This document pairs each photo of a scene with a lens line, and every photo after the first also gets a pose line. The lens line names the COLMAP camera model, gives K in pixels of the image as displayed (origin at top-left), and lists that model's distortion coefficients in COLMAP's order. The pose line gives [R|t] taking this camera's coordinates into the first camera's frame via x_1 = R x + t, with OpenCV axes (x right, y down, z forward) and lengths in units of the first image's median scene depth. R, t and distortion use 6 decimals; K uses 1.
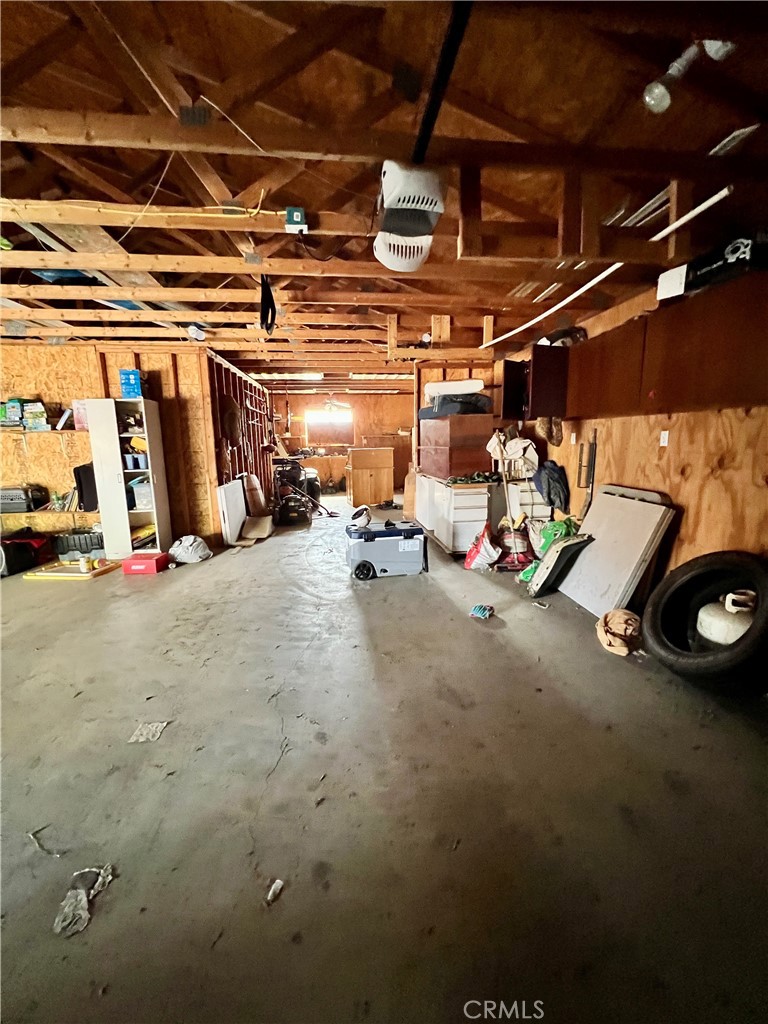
lens RADIAL K [[411.6, 0, 382.6], [0, 411.6, 512.8], [0, 0, 1]] dist [-0.001161, -0.000035]
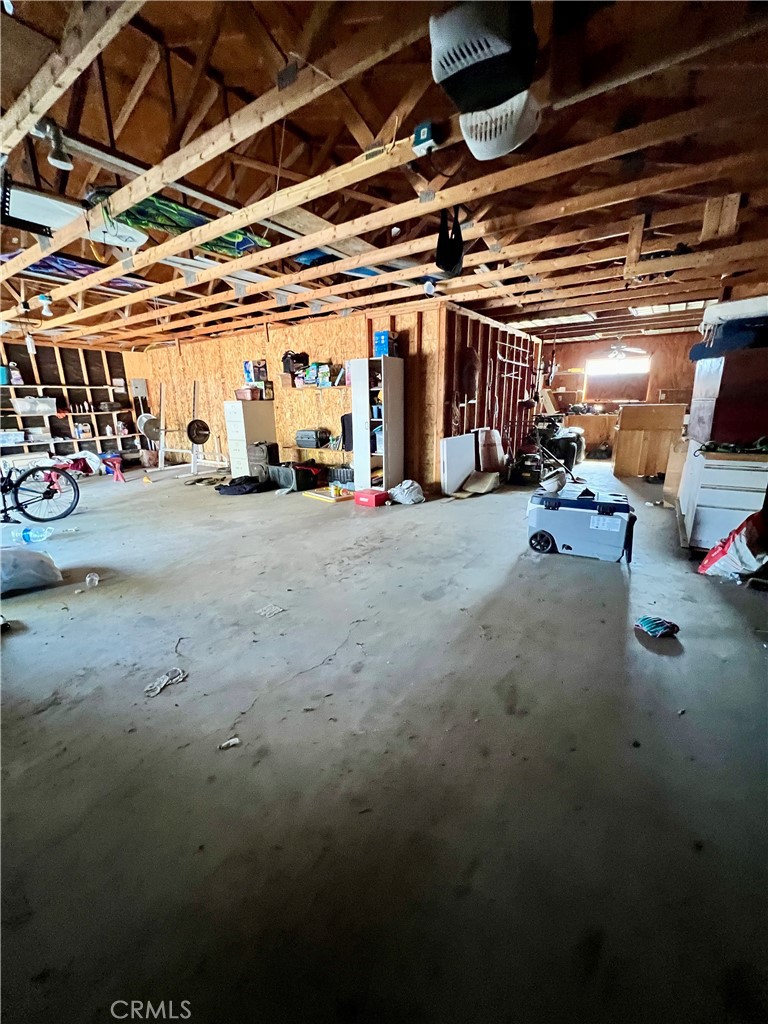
lens RADIAL K [[411.6, 0, 382.6], [0, 411.6, 512.8], [0, 0, 1]] dist [-0.001161, -0.000035]
pose [[0.750315, 0.173205, -0.637987, 0.218208], [-0.112564, 0.984447, 0.134882, 0.000339], [0.651427, -0.029390, 0.758142, 0.104599]]
